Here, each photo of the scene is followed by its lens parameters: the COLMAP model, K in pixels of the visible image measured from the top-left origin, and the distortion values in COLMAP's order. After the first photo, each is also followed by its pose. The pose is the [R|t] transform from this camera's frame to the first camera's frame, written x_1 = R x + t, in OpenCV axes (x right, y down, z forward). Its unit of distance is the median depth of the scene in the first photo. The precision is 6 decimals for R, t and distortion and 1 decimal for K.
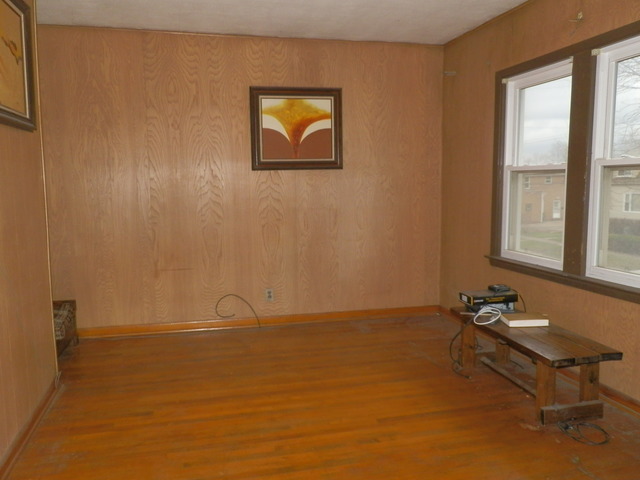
lens RADIAL K [[521.4, 0, 319.2], [0, 521.4, 240.9], [0, 0, 1]] dist [-0.012480, -0.007048]
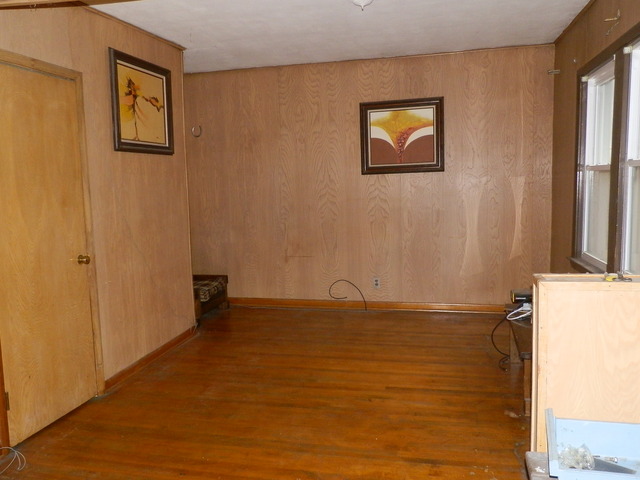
lens RADIAL K [[521.4, 0, 320.8], [0, 521.4, 238.5], [0, 0, 1]] dist [-0.012480, -0.007048]
pose [[0.894481, 0.031915, -0.445965, 0.316798], [-0.030868, 0.999477, 0.009614, -0.001073], [0.446039, 0.005166, 0.894999, -0.084386]]
